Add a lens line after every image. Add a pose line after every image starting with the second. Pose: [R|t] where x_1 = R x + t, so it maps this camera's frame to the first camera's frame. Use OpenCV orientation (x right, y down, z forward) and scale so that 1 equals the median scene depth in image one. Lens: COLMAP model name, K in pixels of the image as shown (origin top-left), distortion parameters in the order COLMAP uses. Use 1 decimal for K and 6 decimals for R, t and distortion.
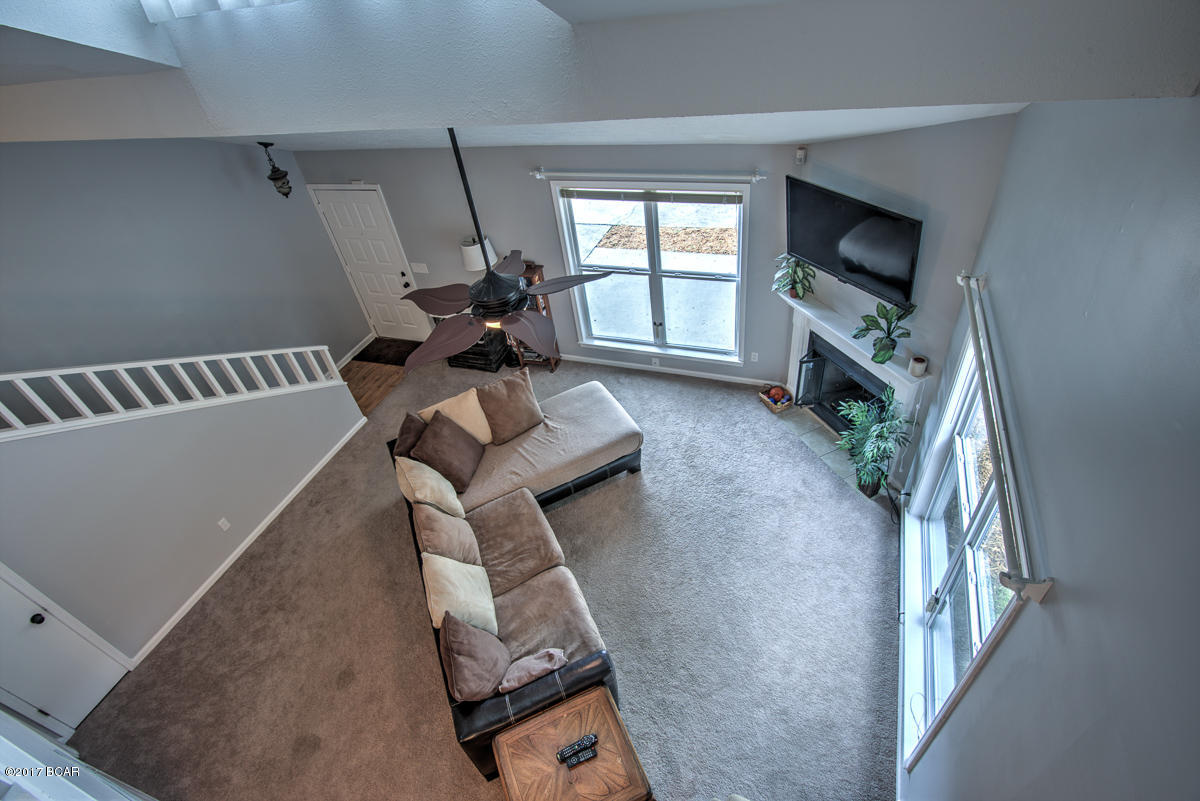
lens RADIAL K [[584.5, 0, 598.1], [0, 584.5, 401.3], [0, 0, 1]] dist [-0.021531, -0.000151]
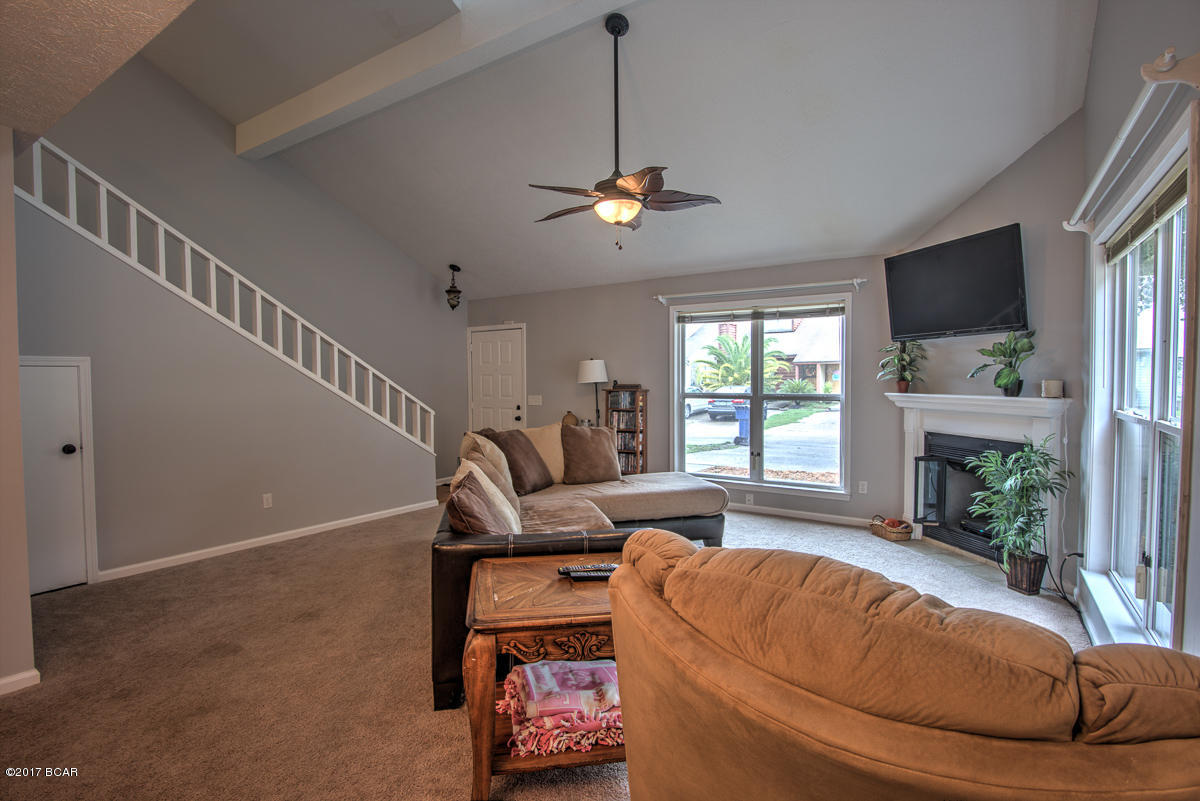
lens RADIAL K [[584.5, 0, 598.1], [0, 584.5, 401.3], [0, 0, 1]] dist [-0.021531, -0.000151]
pose [[0.968196, 0.129524, -0.214054, 0.053323], [-0.233138, 0.777524, -0.584040, 0.489479], [0.090786, 0.615369, 0.782993, 0.200593]]
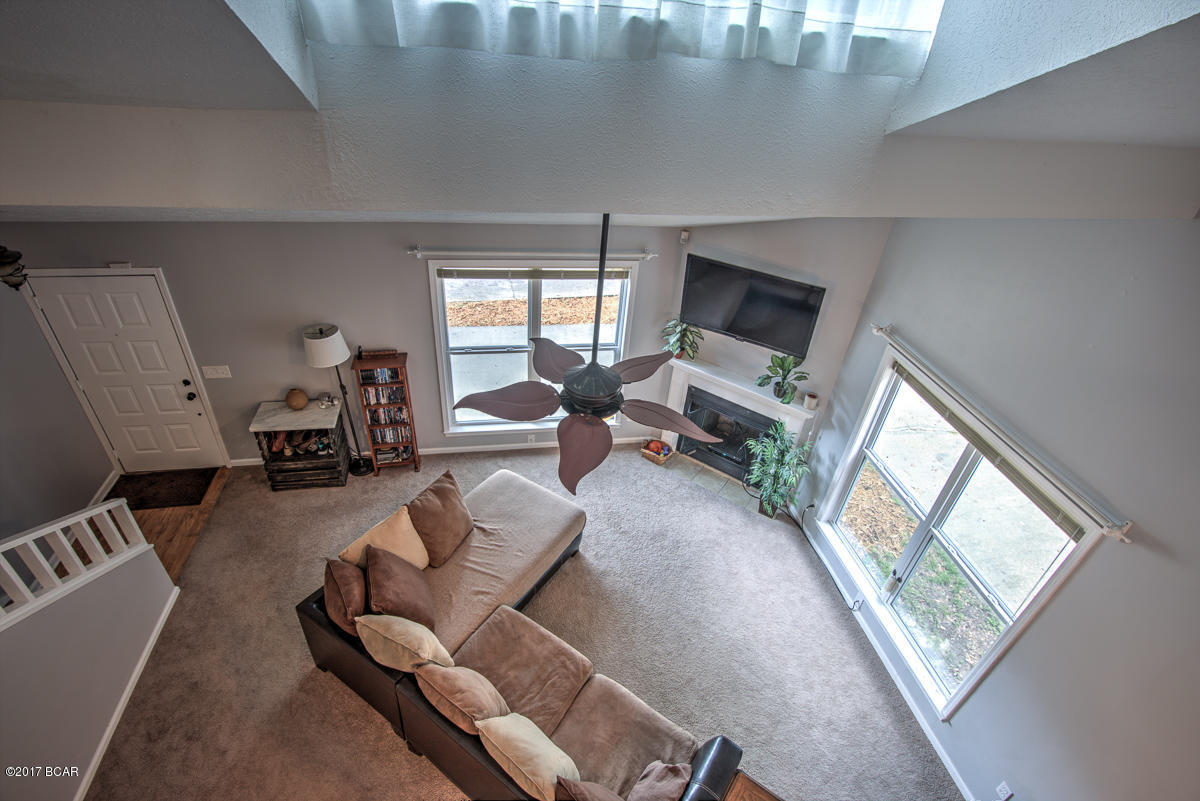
lens RADIAL K [[584.5, 0, 598.1], [0, 584.5, 401.3], [0, 0, 1]] dist [-0.021531, -0.000151]
pose [[0.833929, -0.142113, 0.533260, -0.383542], [0.199469, 0.978568, -0.051150, -0.067773], [-0.514563, 0.149024, 0.844403, 0.139441]]
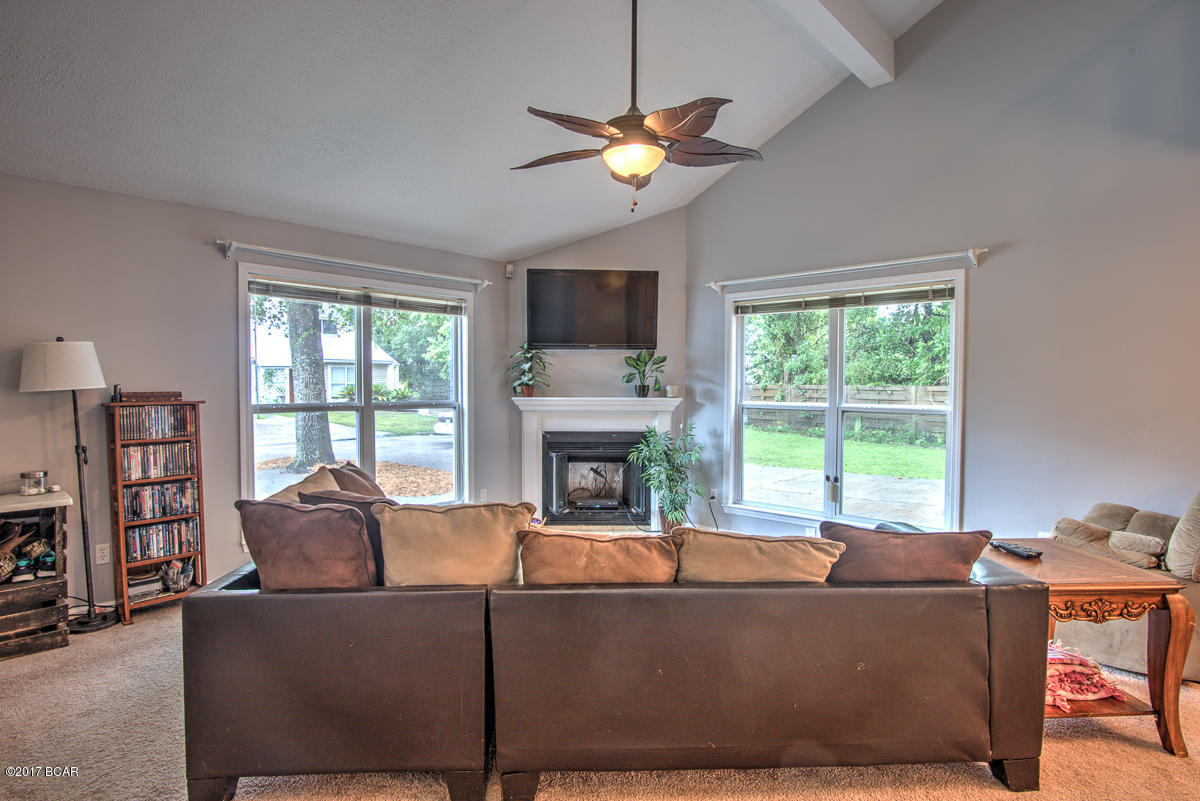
lens RADIAL K [[608.1, 0, 600.0], [0, 608.1, 400.5], [0, 0, 1]] dist [-0.027001, 0.000100]
pose [[0.376470, 0.100922, 0.920915, -0.579228], [0.564333, 0.763354, -0.314355, 0.223341], [-0.734710, 0.638048, 0.230426, 0.636915]]
